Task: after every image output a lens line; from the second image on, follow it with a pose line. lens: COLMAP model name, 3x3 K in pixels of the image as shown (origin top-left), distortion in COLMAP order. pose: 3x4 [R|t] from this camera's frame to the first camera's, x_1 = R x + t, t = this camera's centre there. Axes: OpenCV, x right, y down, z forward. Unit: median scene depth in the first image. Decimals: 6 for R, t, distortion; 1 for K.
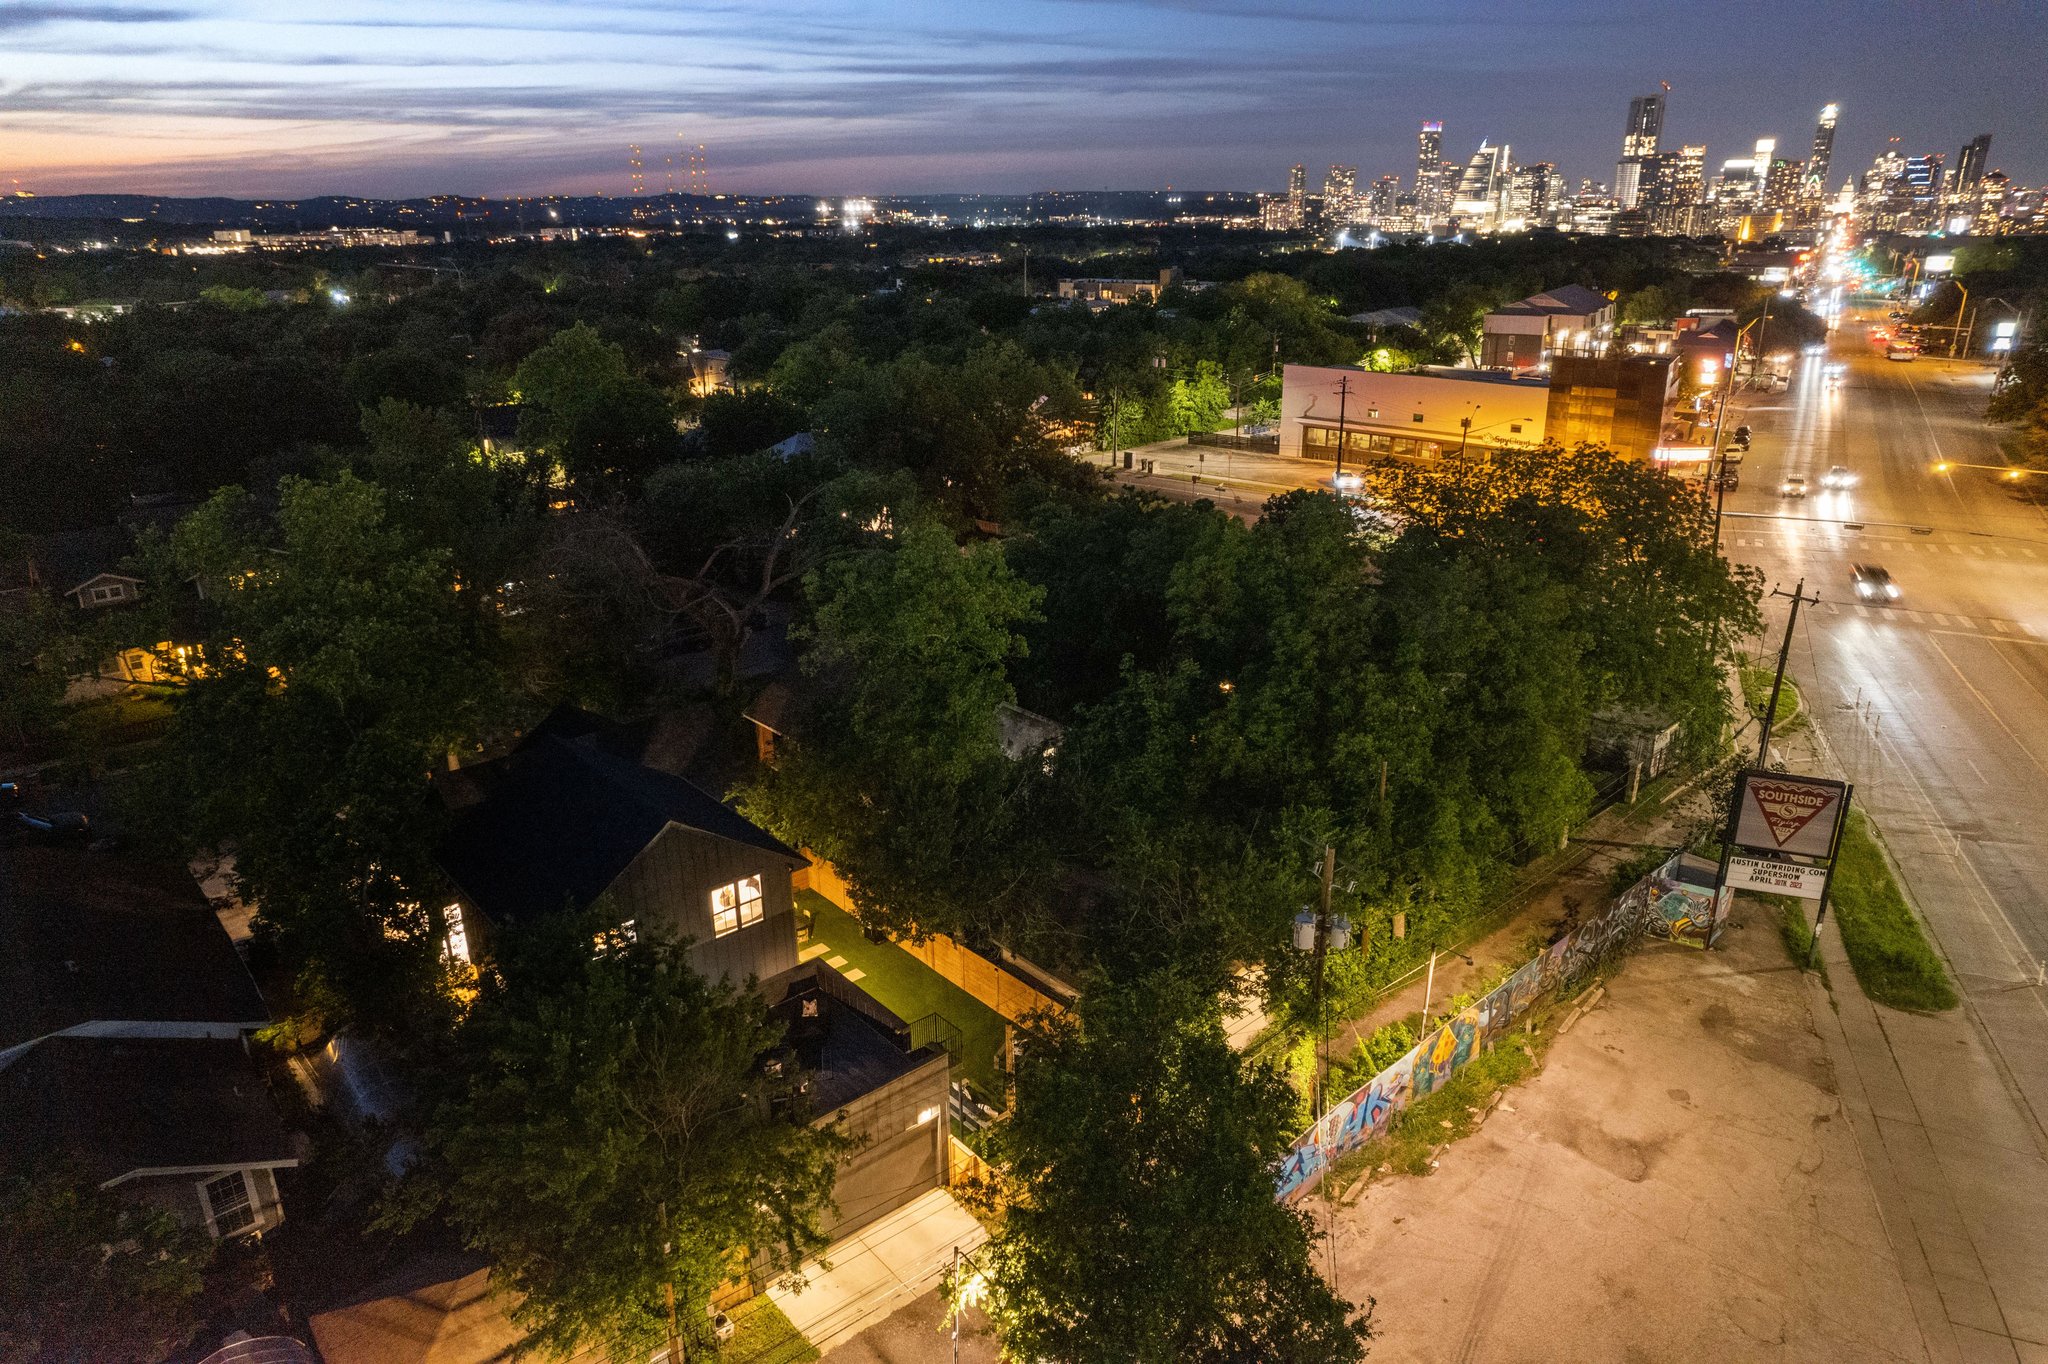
lens RADIAL K [[1311.5, 0, 1028.6], [0, 1311.5, 669.8], [0, 0, 1]] dist [-0.101530, 0.093777]
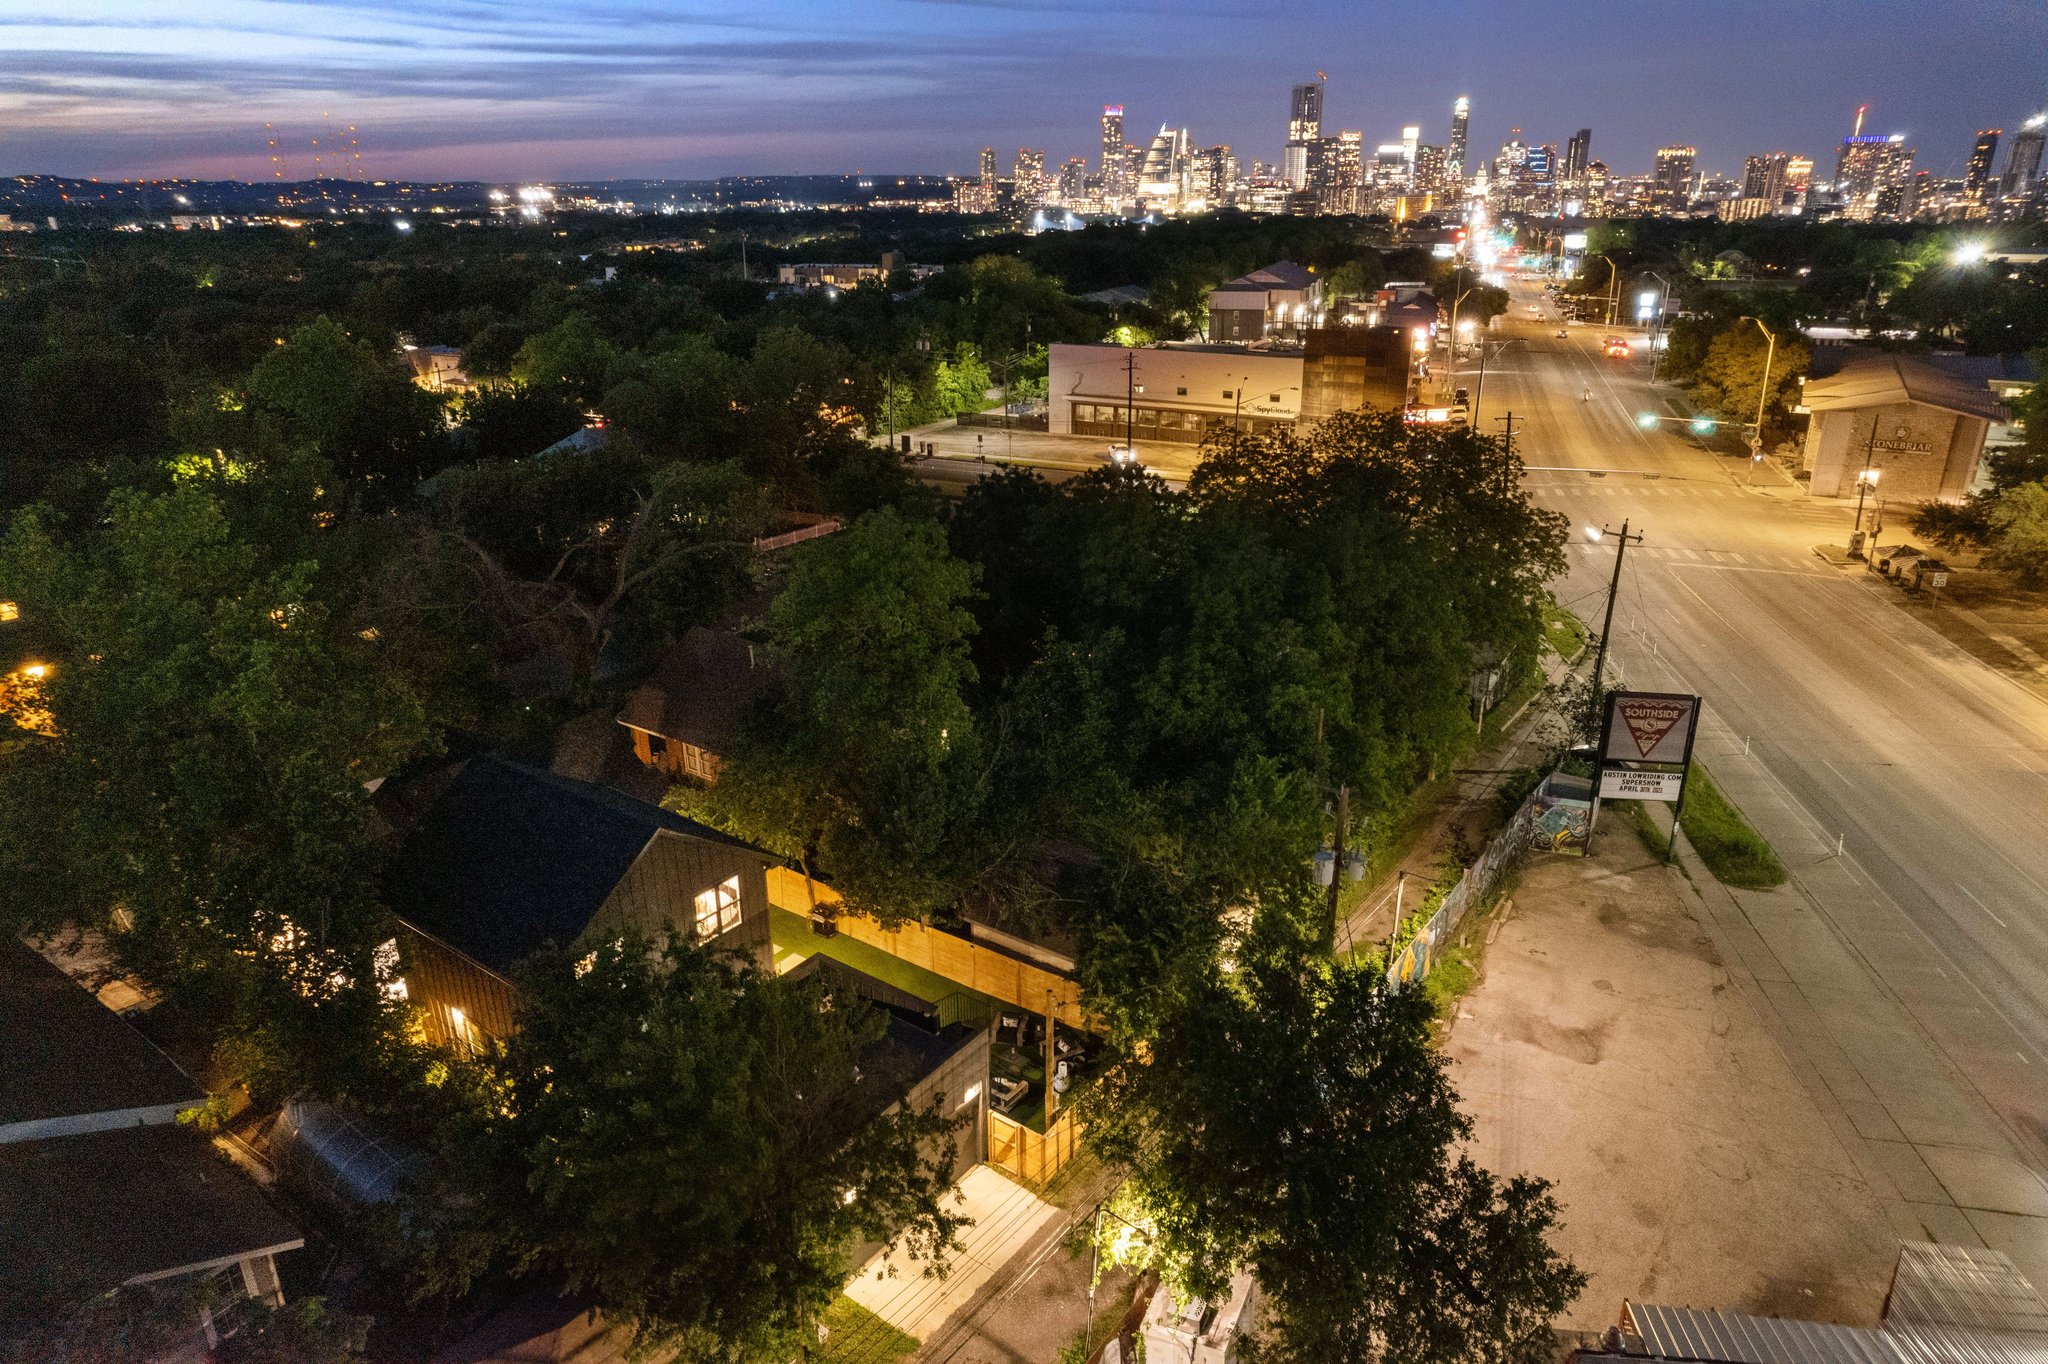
lens RADIAL K [[1311.5, 0, 1028.6], [0, 1311.5, 669.8], [0, 0, 1]] dist [-0.101530, 0.093777]
pose [[0.975357, -0.074180, 0.207789, -0.164121], [0.071905, 0.997240, 0.018493, 0.001882], [-0.208587, -0.003096, 0.977999, 0.008520]]
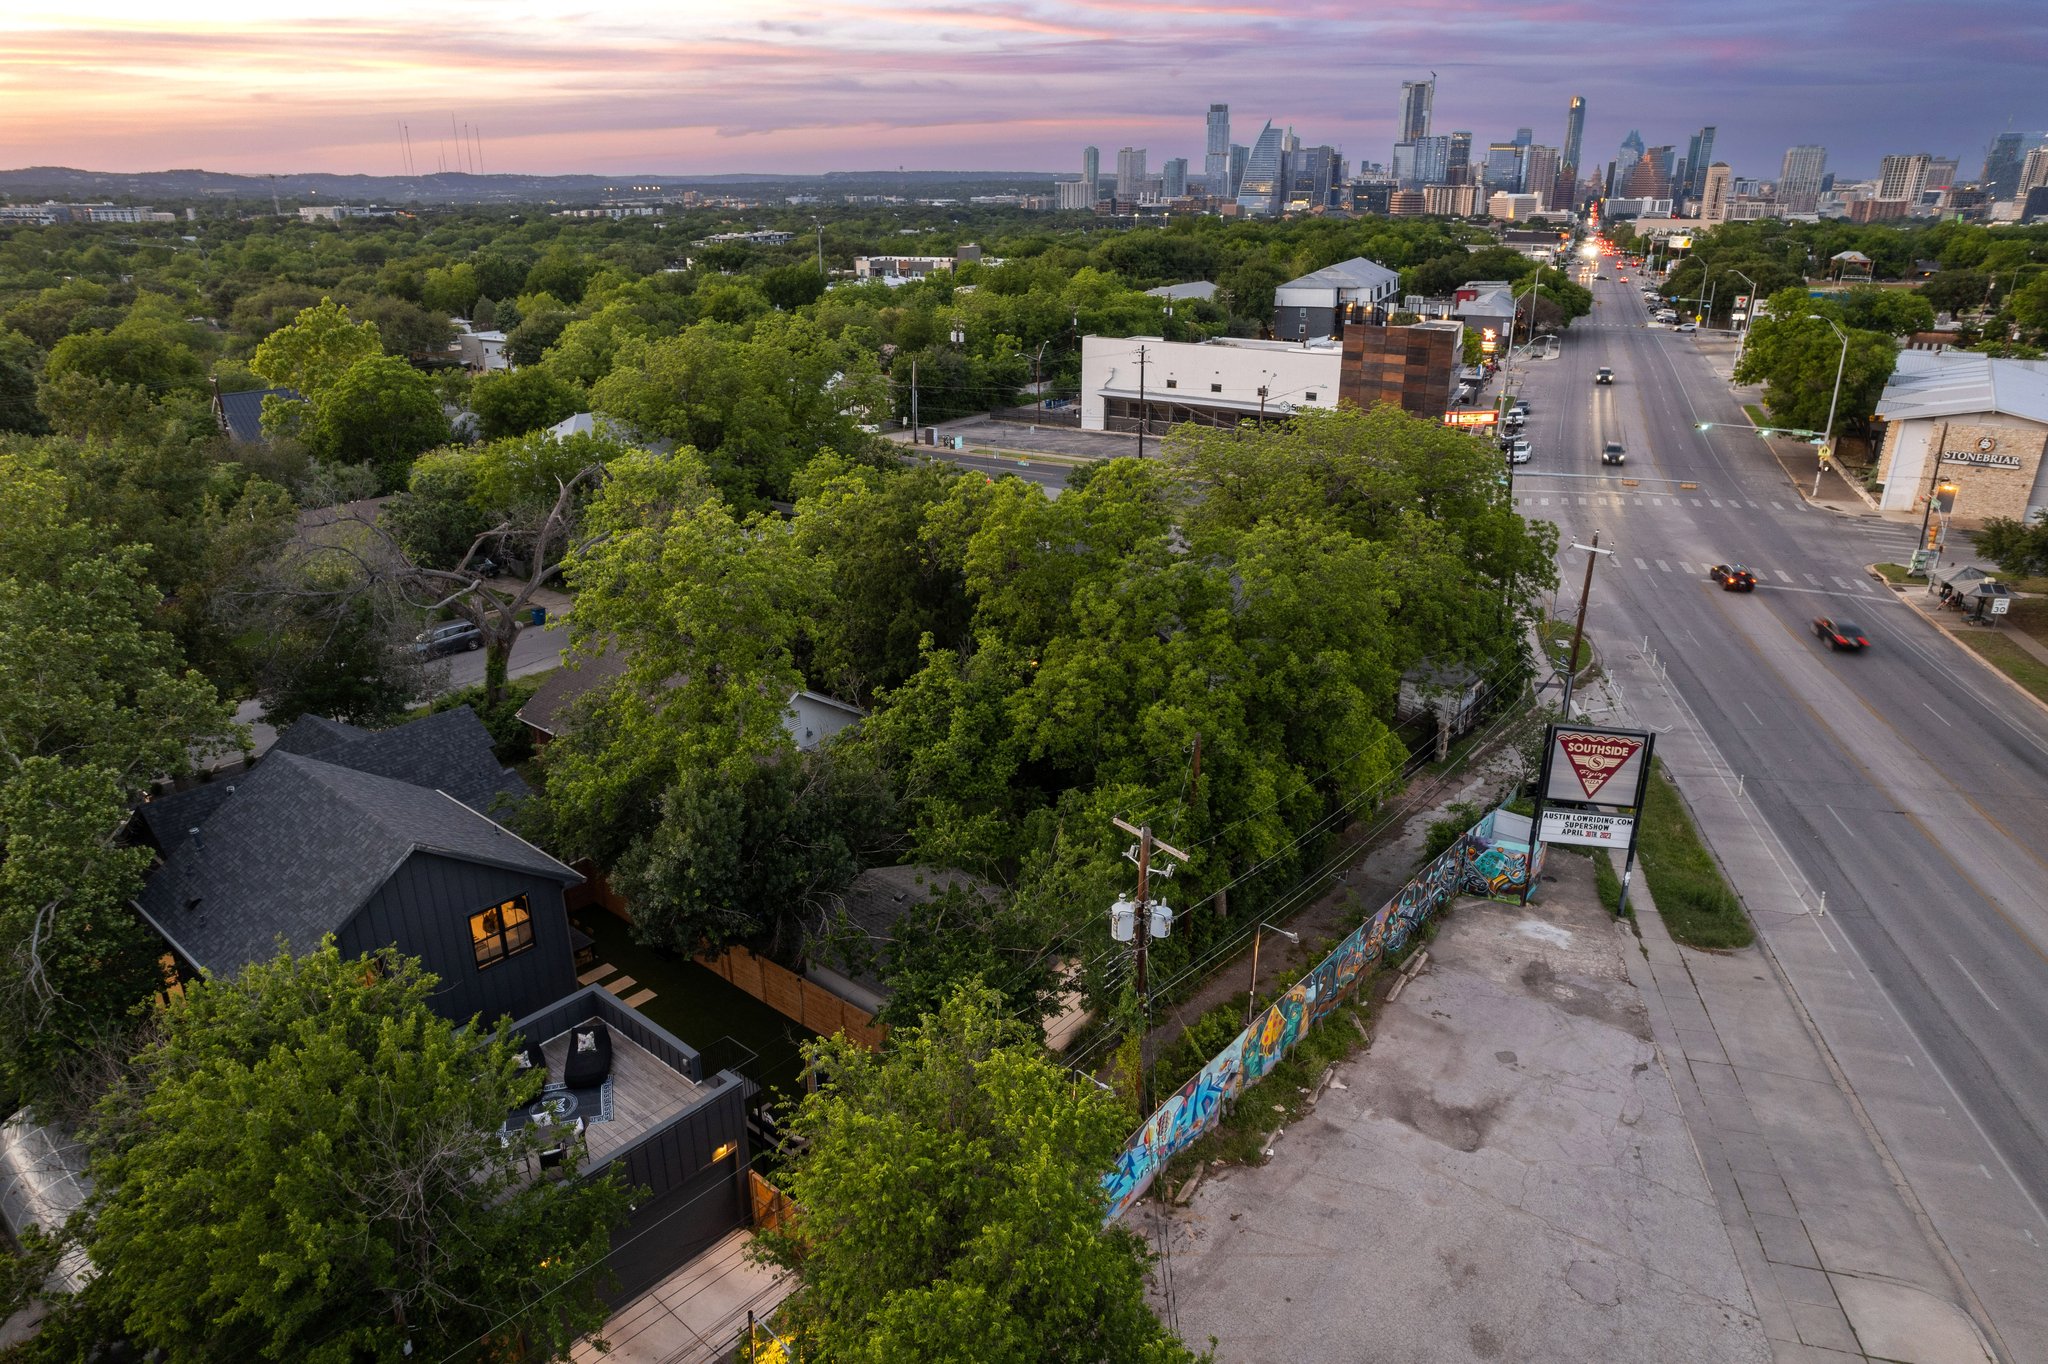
lens RADIAL K [[1311.5, 0, 1028.6], [0, 1311.5, 669.8], [0, 0, 1]] dist [-0.101530, 0.093777]
pose [[0.989065, -0.044604, 0.140576, 0.015925], [0.042620, 0.998945, 0.017097, 0.001811], [-0.141190, -0.010918, 0.989922, 0.063111]]
